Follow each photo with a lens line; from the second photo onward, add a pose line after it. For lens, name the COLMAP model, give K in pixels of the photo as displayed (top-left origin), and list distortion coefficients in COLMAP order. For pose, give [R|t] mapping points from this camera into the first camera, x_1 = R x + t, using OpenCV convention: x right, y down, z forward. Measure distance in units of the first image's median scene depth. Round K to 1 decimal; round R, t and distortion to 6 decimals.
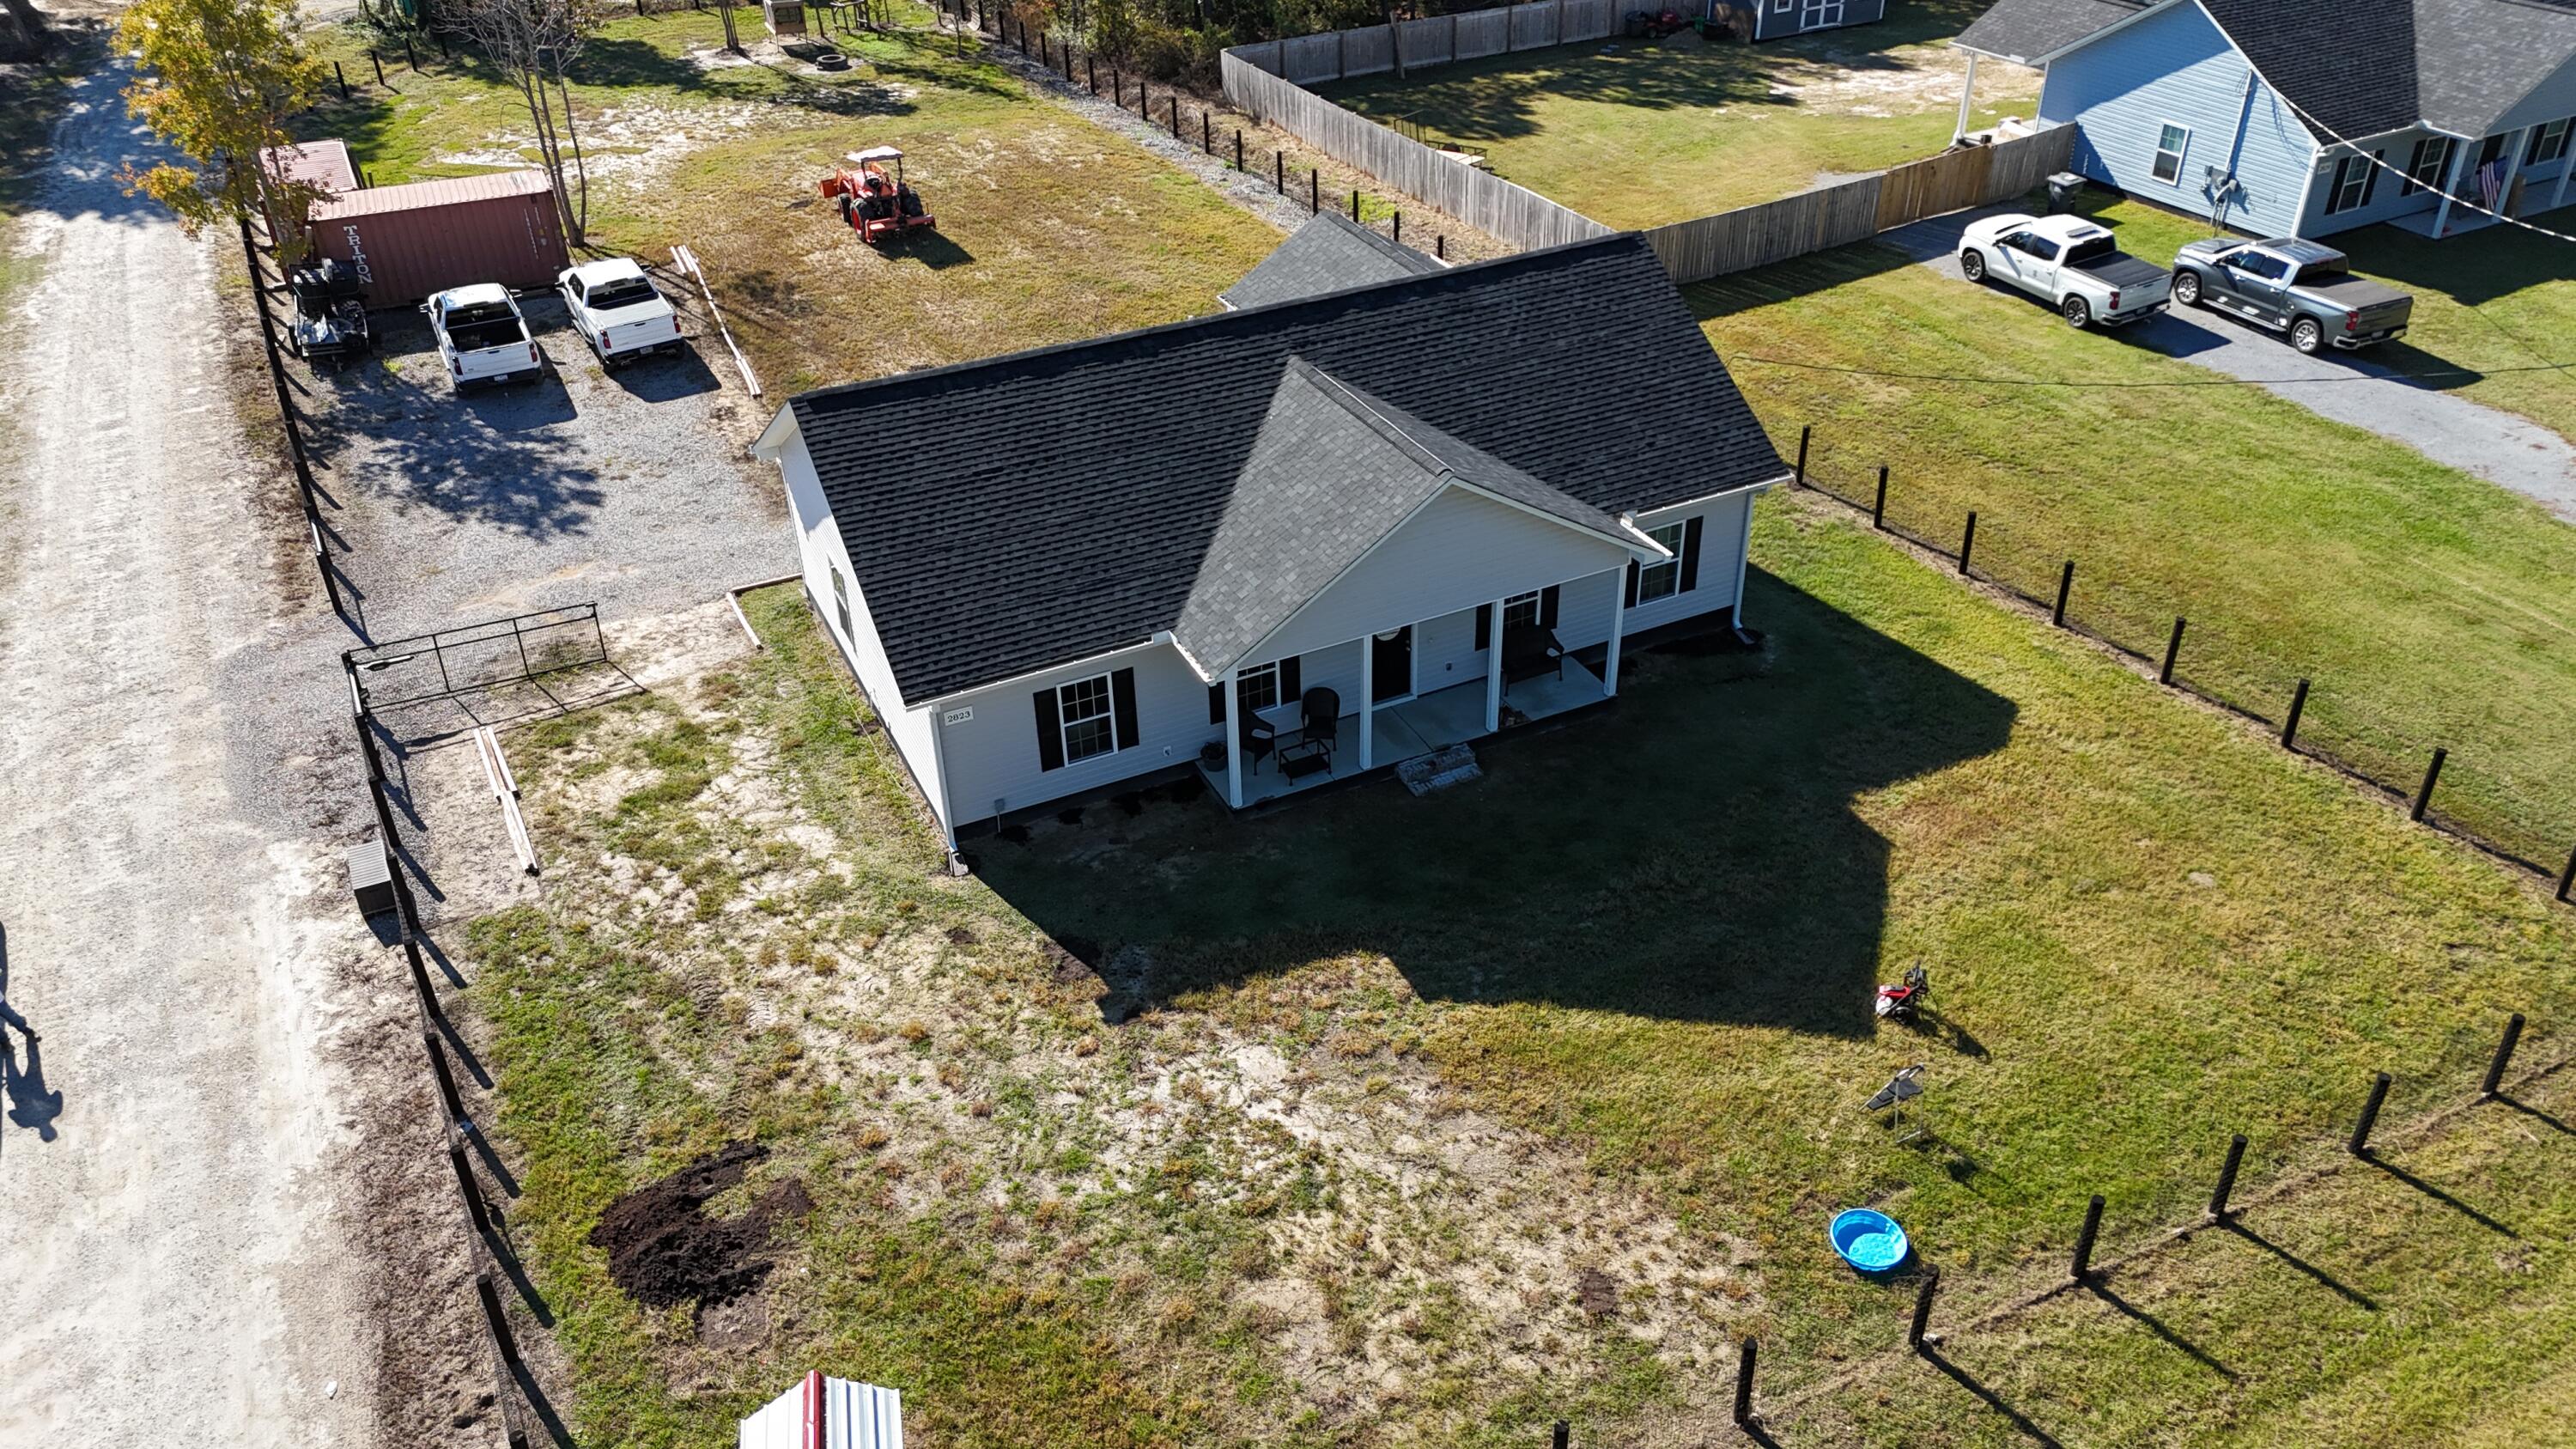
lens RADIAL K [[1880.7, 0, 1288.5], [0, 1880.7, 737.7], [0, 0, 1]] dist [0.092213, -0.107827]
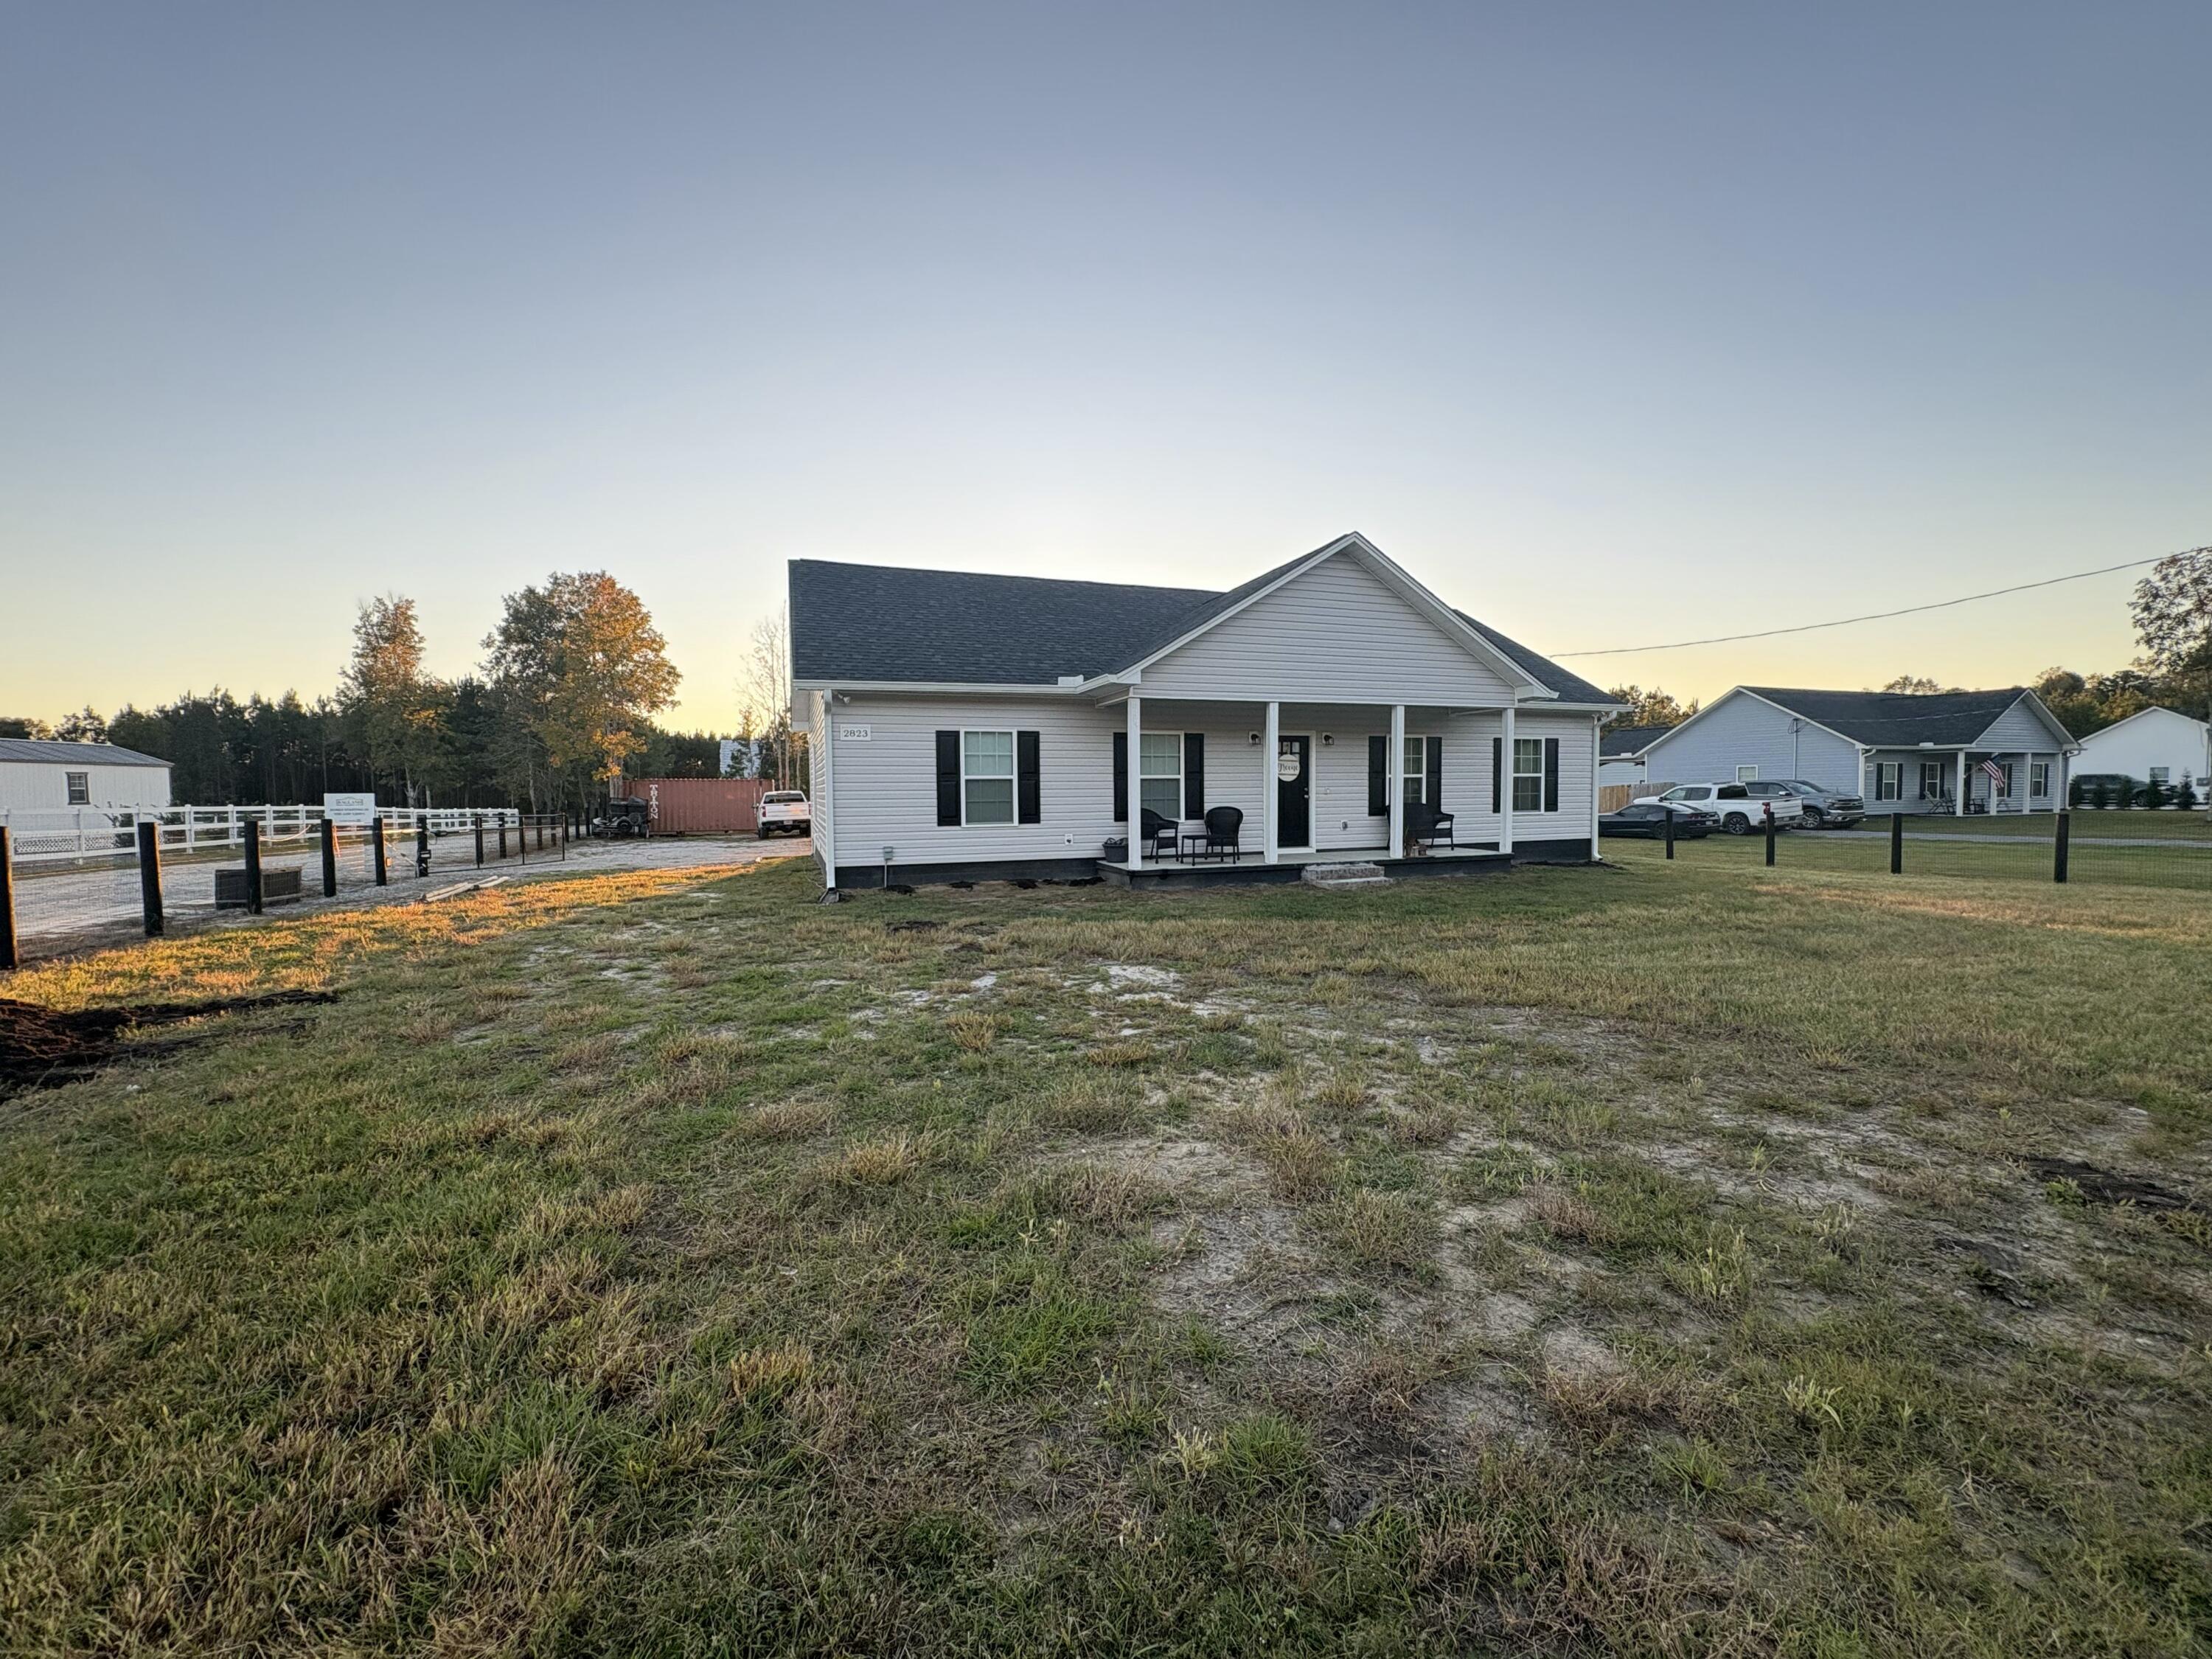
lens RADIAL K [[881.9, 0, 1104.6], [0, 881.9, 827.1], [0, 0, 1]] dist [0.001791, -0.000140]
pose [[0.994596, 0.018060, -0.102237, 0.001968], [-0.067832, 0.858547, -0.508228, 0.236320], [0.078597, 0.512417, 0.855132, 0.594307]]
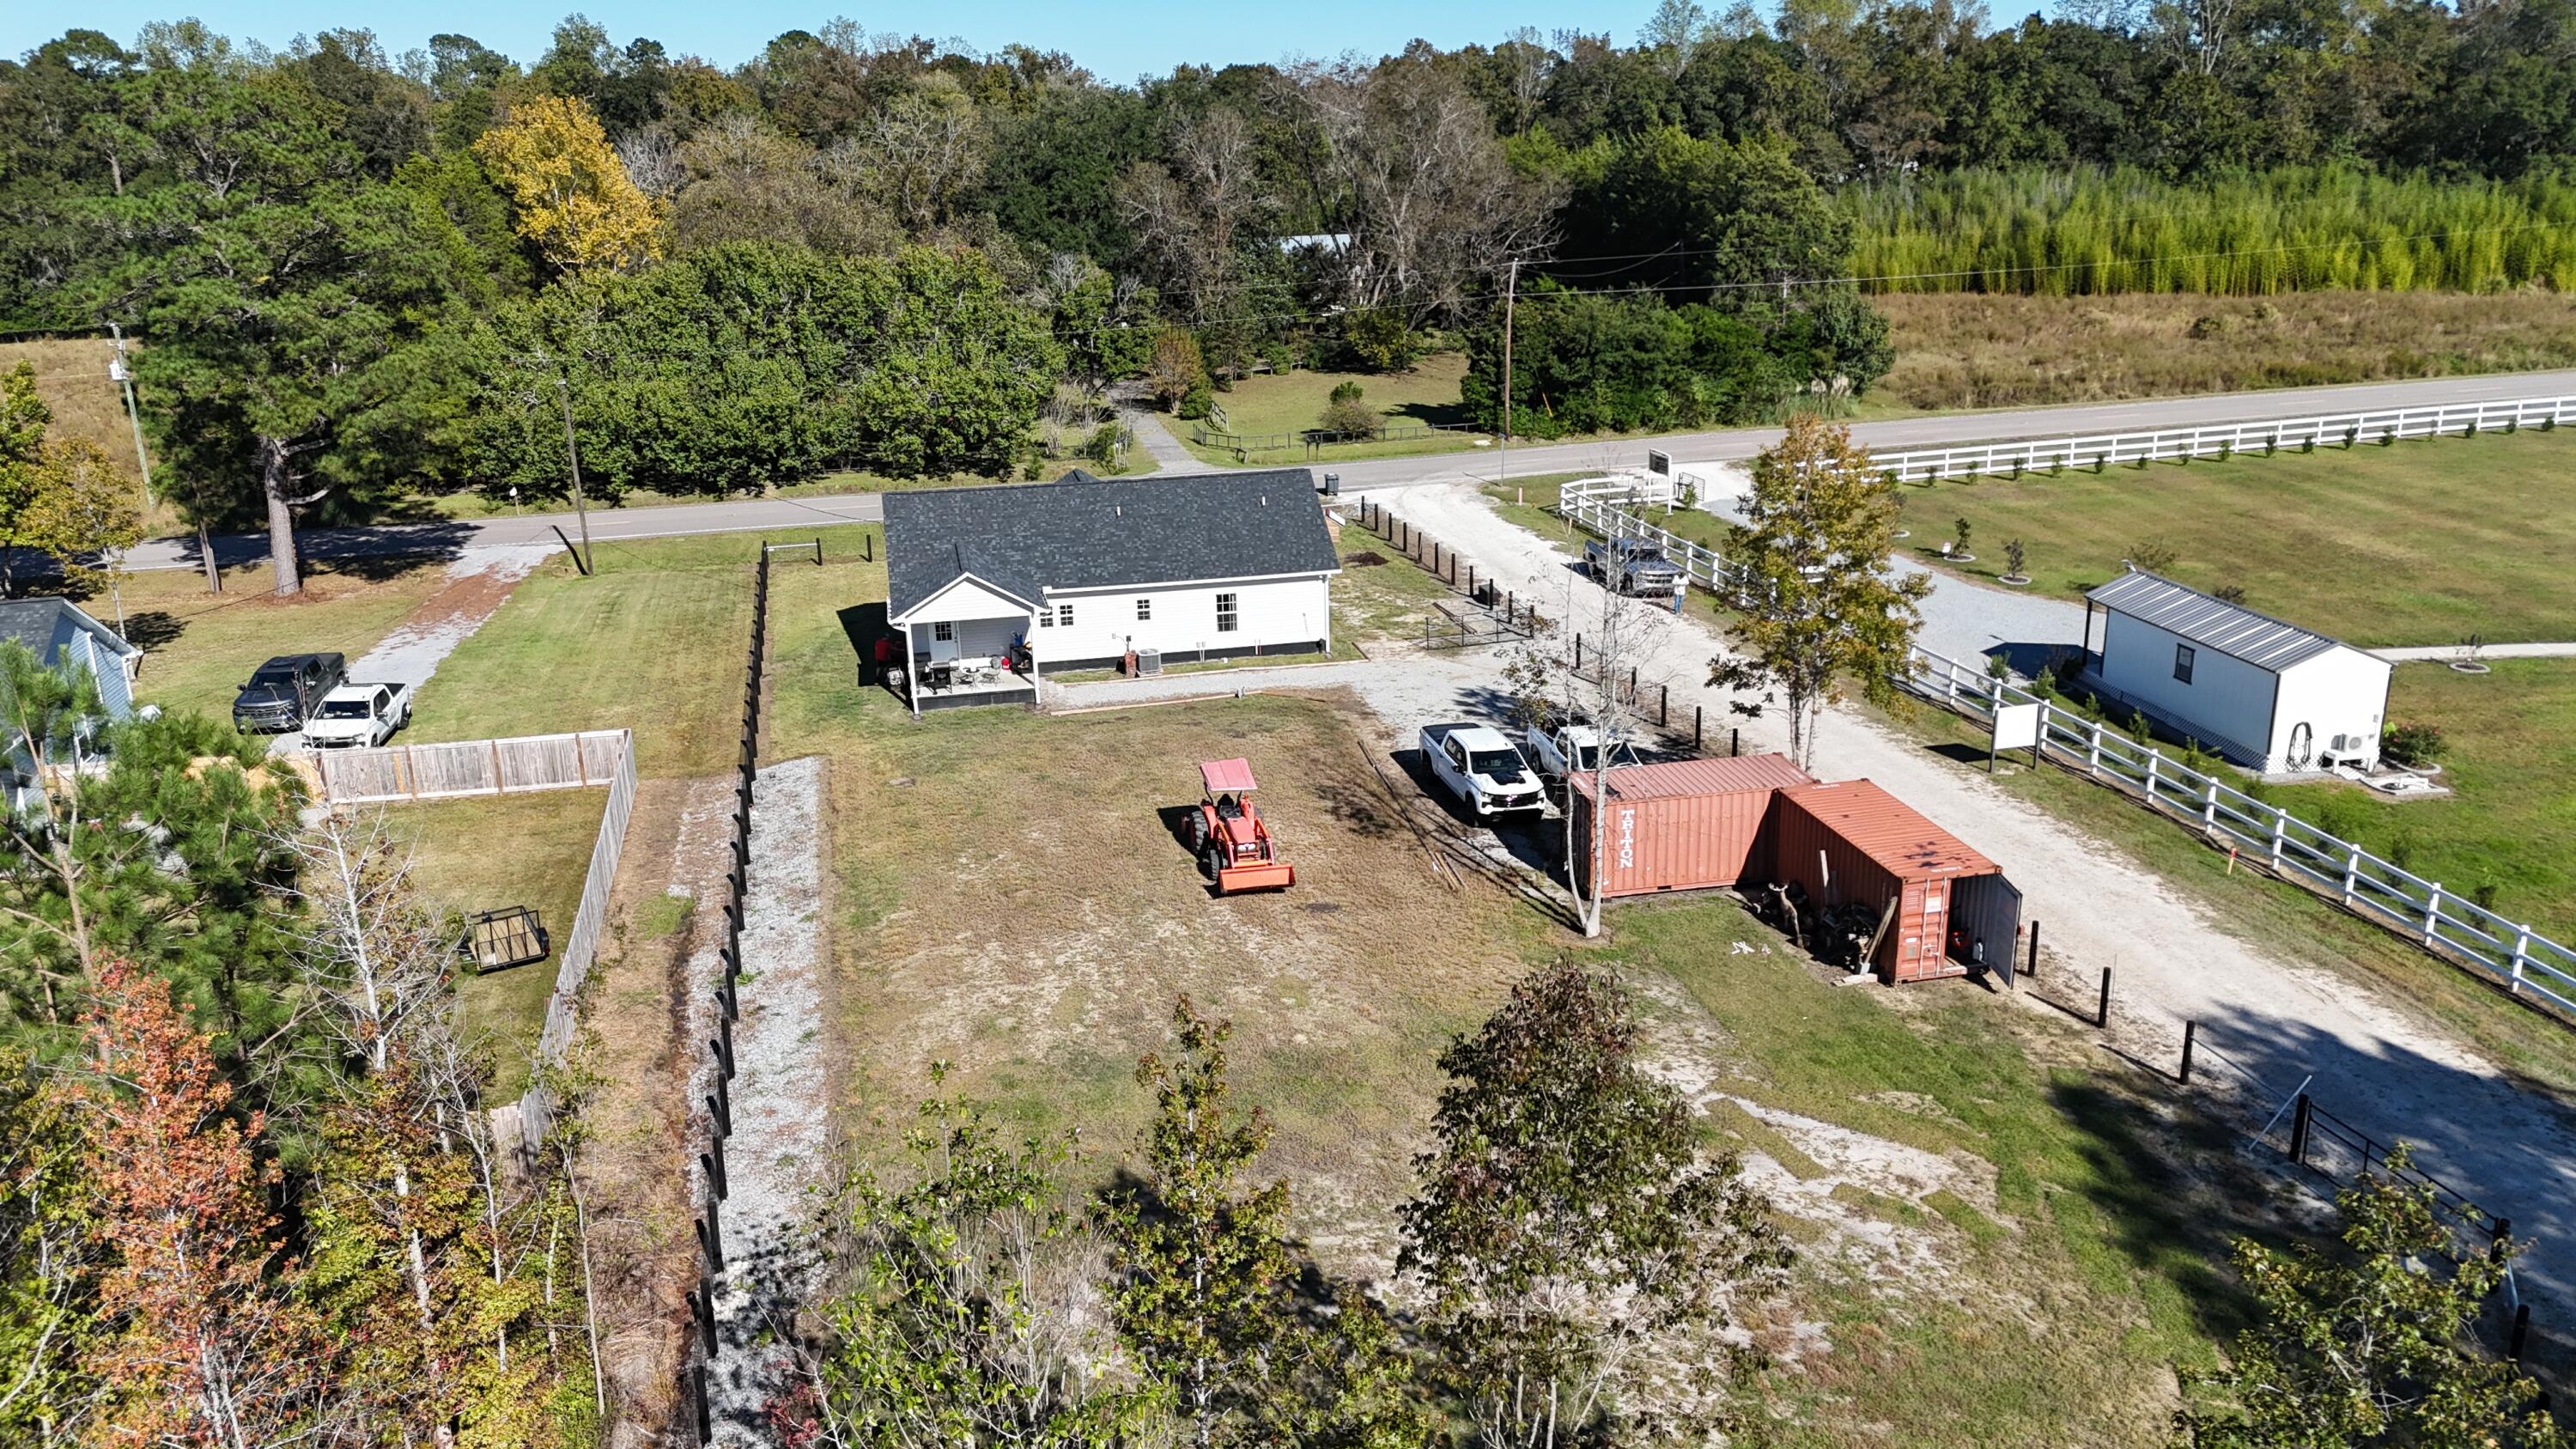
lens RADIAL K [[1875.6, 0, 1288.0], [0, 1875.6, 724.5], [0, 0, 1]] dist [0.133020, -0.247619]
pose [[-0.969186, -0.025125, 0.245045, -0.803648], [0.174020, 0.634234, 0.753302, -1.717752], [-0.174342, 0.772733, -0.610318, 2.621581]]
